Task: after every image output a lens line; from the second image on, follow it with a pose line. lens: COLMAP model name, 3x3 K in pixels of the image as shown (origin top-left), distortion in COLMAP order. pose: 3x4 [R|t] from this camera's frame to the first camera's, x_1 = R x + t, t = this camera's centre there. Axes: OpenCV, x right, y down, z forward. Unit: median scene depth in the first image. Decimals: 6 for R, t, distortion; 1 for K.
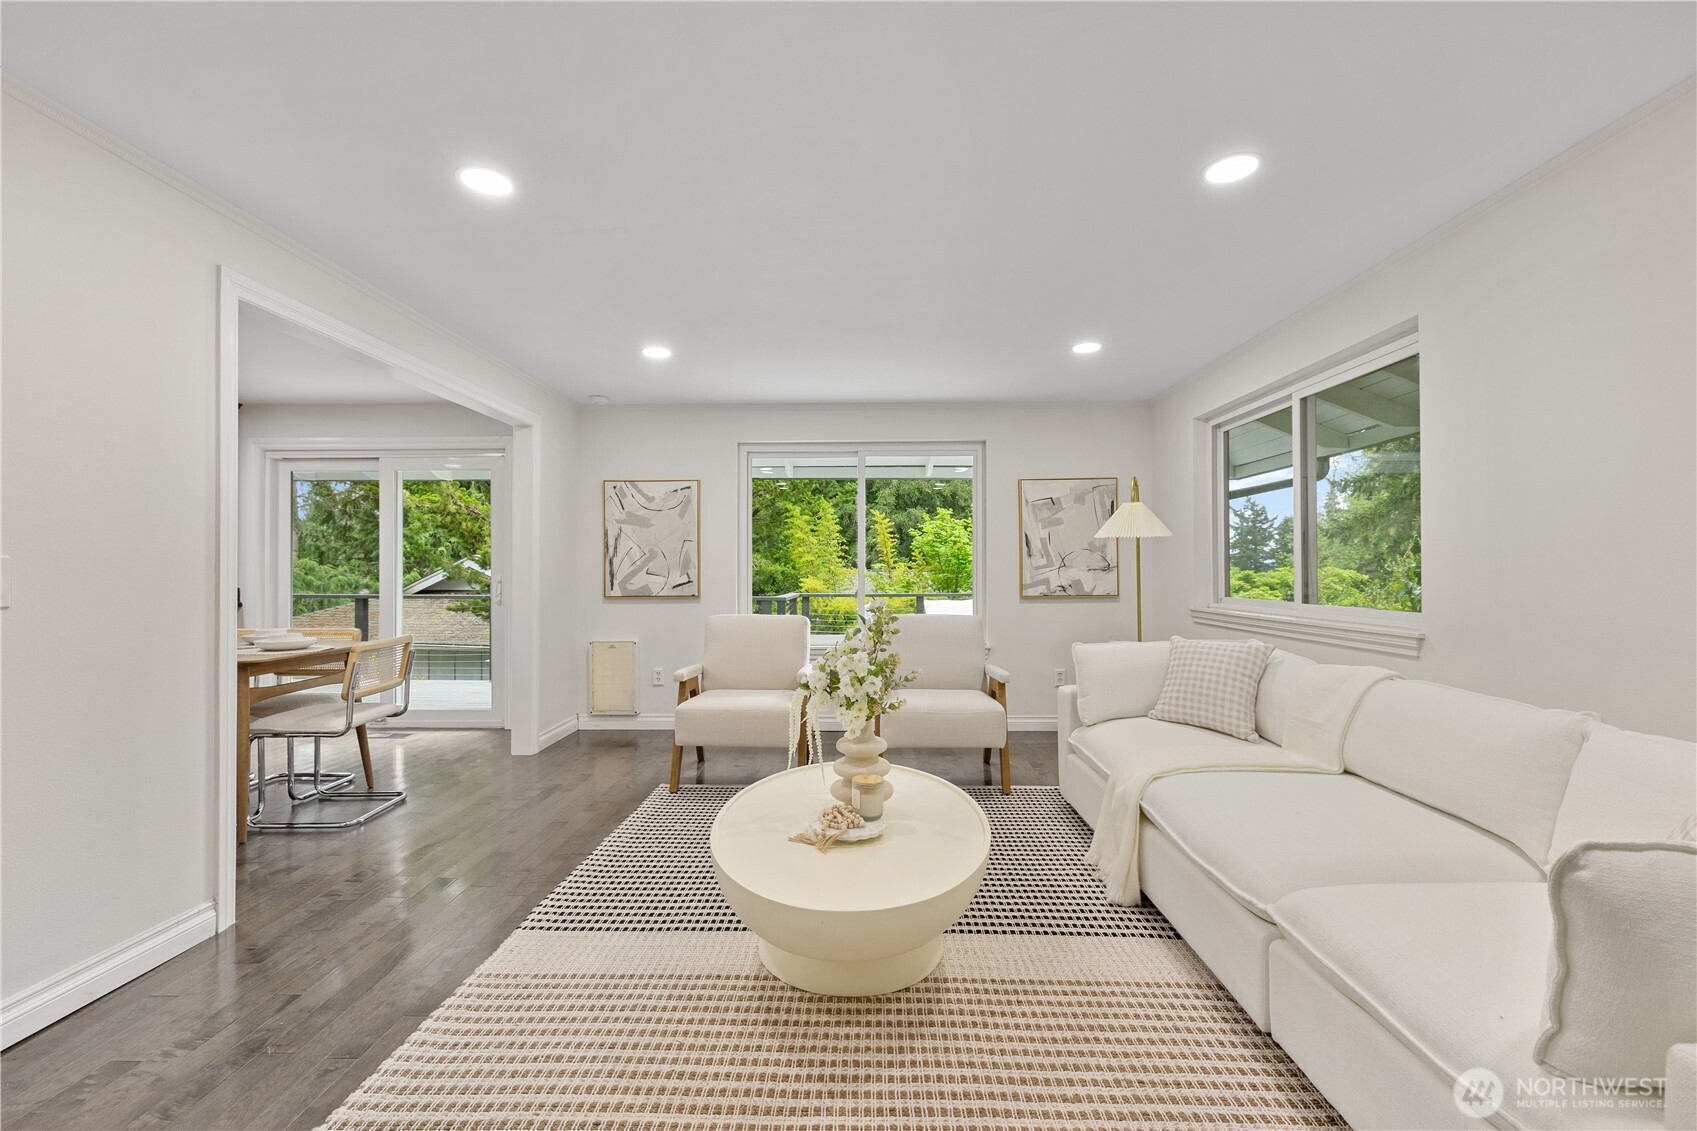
lens RADIAL K [[719.1, 0, 854.5], [0, 719.1, 562.6], [0, 0, 1]] dist [-0.000096, -0.000220]
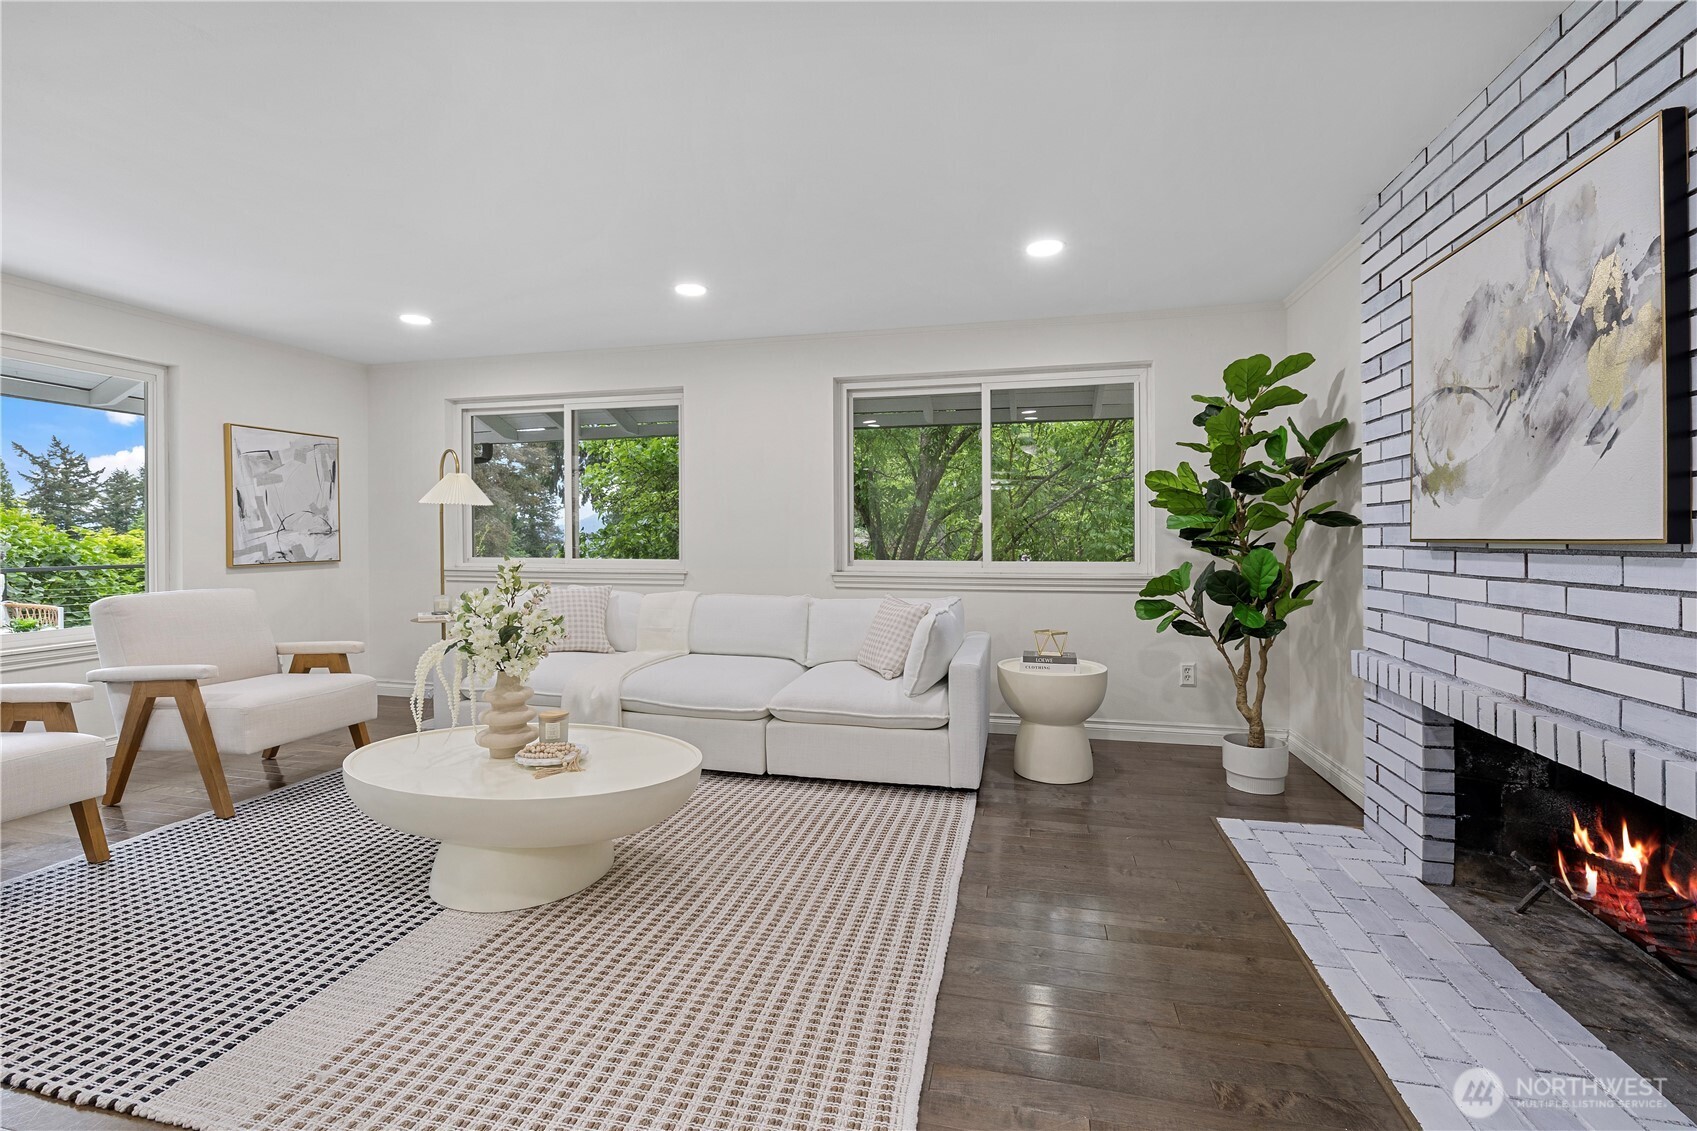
lens RADIAL K [[719.1, 0, 853.3], [0, 719.1, 538.1], [0, 0, 1]] dist [-0.000096, -0.000220]
pose [[0.218885, -0.003111, 0.975746, -0.420657], [-0.009810, 0.999937, 0.005388, 0.003769], [-0.975701, -0.010752, 0.218840, 0.119211]]
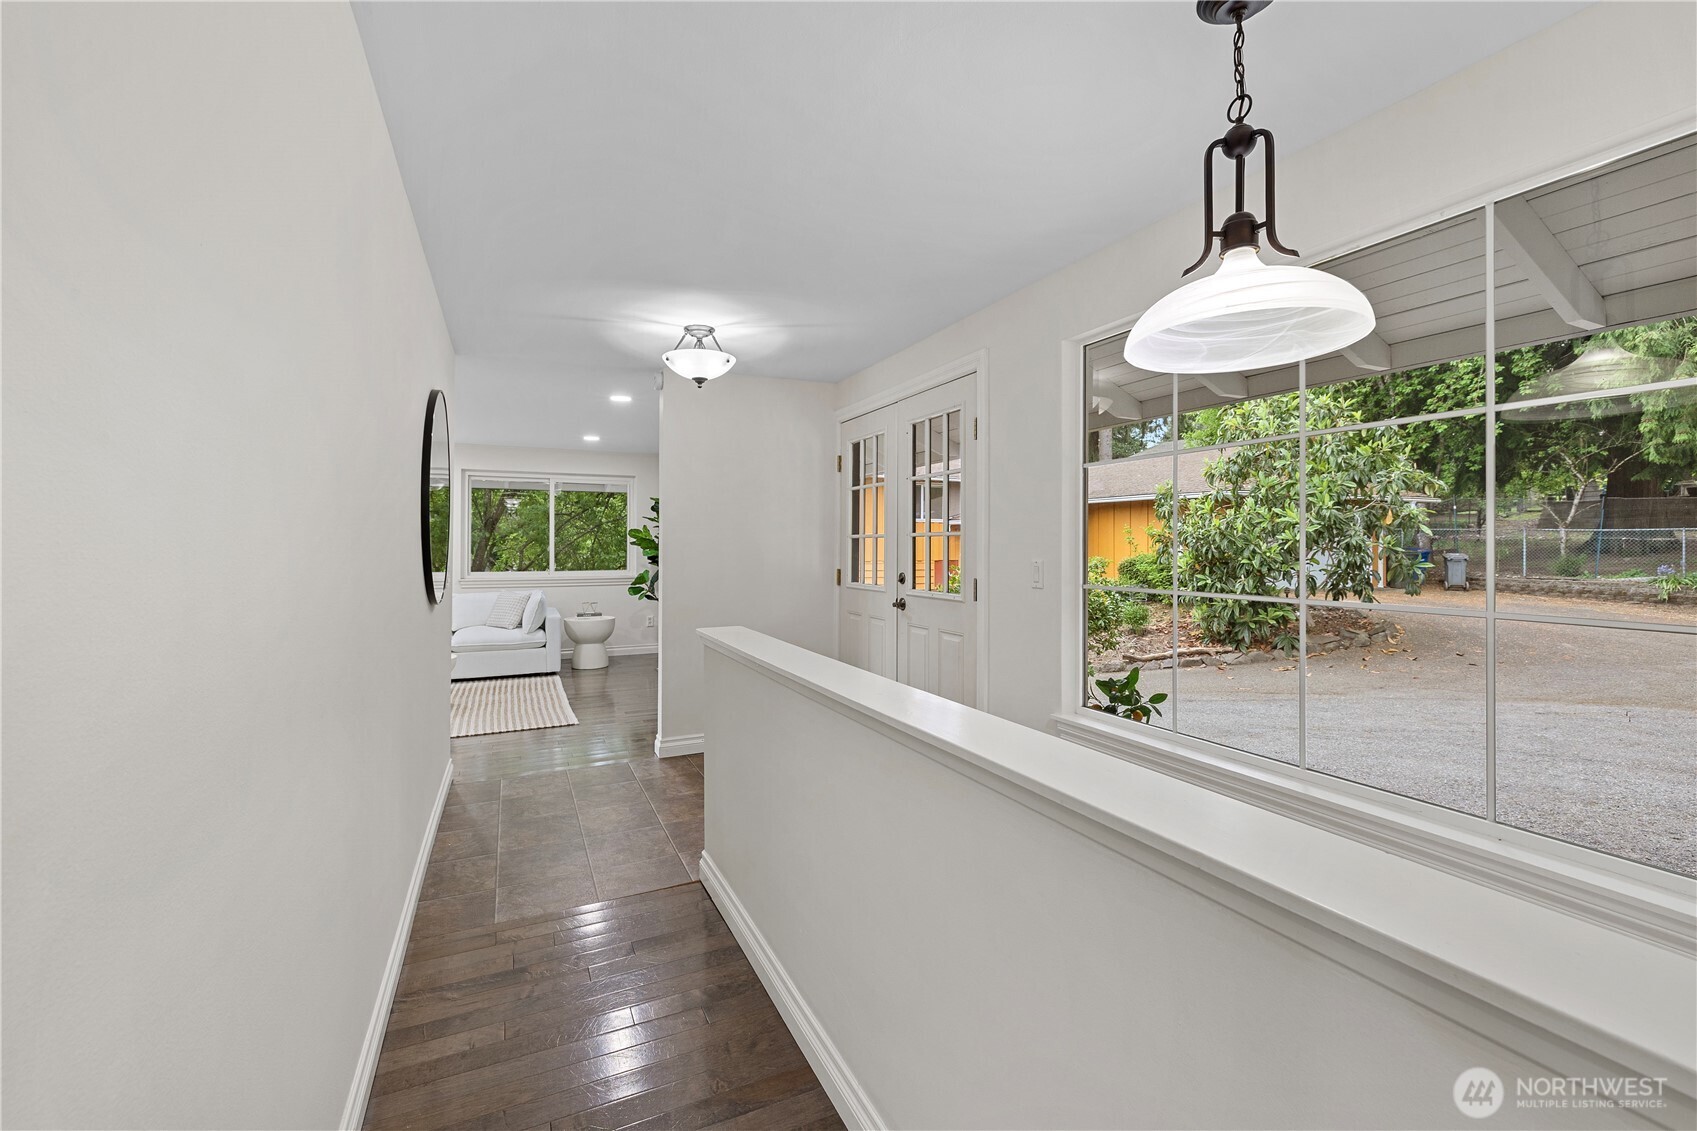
lens RADIAL K [[719.1, 0, 847.0], [0, 719.1, 553.0], [0, 0, 1]] dist [-0.000096, -0.000220]
pose [[-0.436994, -0.015307, 0.899334, -1.306071], [-0.010891, 0.999872, 0.011726, -0.032564], [-0.899399, -0.004670, -0.437104, 0.259075]]
